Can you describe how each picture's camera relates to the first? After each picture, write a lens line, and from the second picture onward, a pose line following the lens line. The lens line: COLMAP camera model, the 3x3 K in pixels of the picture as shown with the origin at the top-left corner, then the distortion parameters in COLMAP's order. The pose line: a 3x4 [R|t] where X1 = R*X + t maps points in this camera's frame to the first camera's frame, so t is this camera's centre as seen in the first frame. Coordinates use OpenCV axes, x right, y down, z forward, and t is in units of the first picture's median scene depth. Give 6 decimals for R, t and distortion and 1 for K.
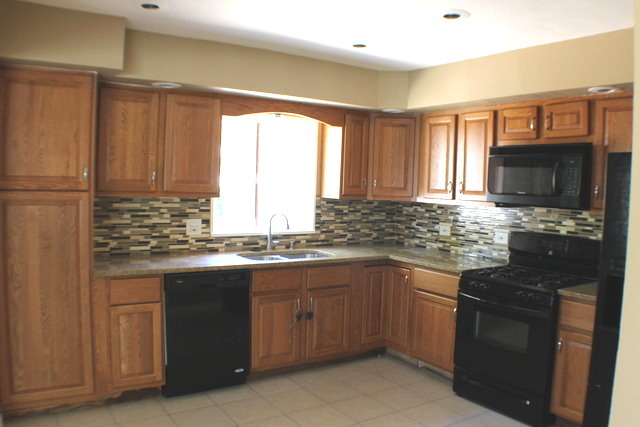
lens RADIAL K [[513.5, 0, 320.0], [0, 513.5, 213.5], [0, 0, 1]] dist [-0.186916, 0.002742]
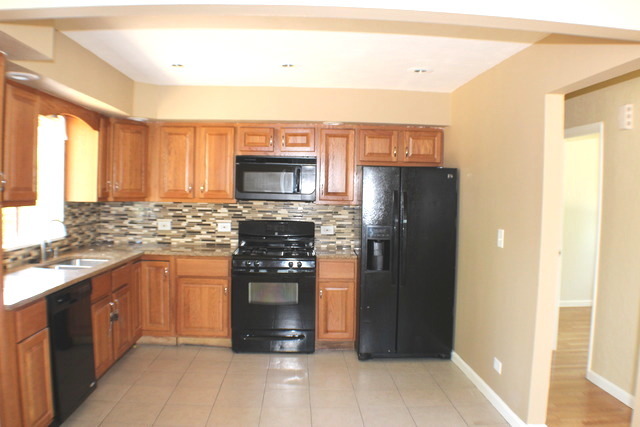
lens RADIAL K [[513.5, 0, 320.0], [0, 513.5, 213.5], [0, 0, 1]] dist [-0.186916, 0.002742]
pose [[0.520676, -0.059339, 0.851690, -0.572634], [0.048668, 0.998022, 0.039782, -0.023258], [-0.852366, 0.020737, 0.522534, 0.116486]]
